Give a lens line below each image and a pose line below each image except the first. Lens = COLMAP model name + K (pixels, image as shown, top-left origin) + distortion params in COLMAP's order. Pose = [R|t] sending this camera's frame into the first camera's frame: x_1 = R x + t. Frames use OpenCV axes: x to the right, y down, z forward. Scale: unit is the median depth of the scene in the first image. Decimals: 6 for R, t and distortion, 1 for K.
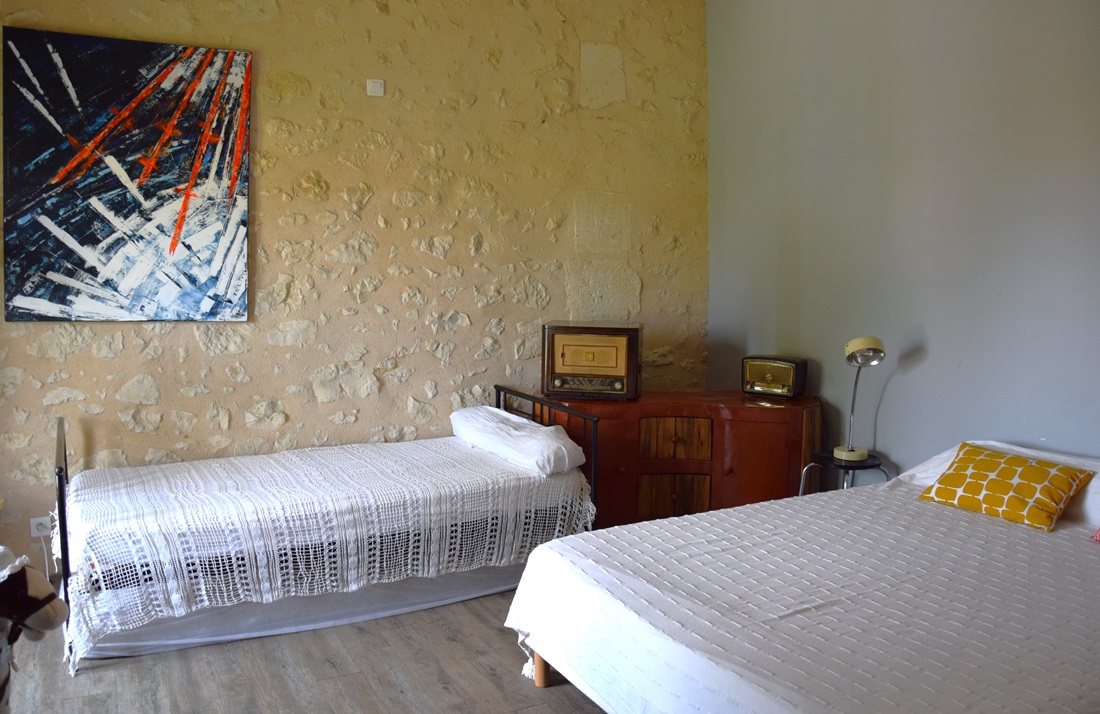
lens RADIAL K [[887.4, 0, 548.6], [0, 887.4, 350.2], [0, 0, 1]] dist [-0.130845, -0.001051]
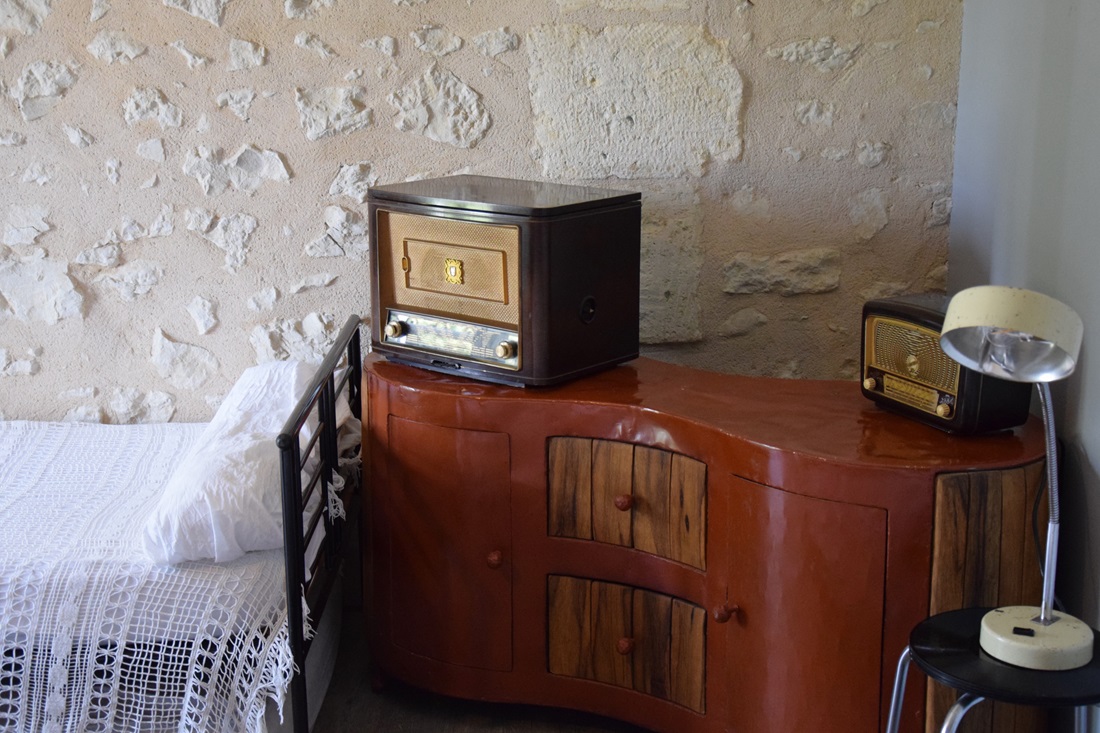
lens RADIAL K [[1519.4, 0, 550.1], [0, 1519.4, 367.1], [0, 0, 1]] dist [0.103441, 0.000000]
pose [[0.889684, 0.096483, -0.446266, 0.389861], [-0.041475, 0.990455, 0.131452, -0.041810], [0.454689, -0.098442, 0.885193, 0.386325]]
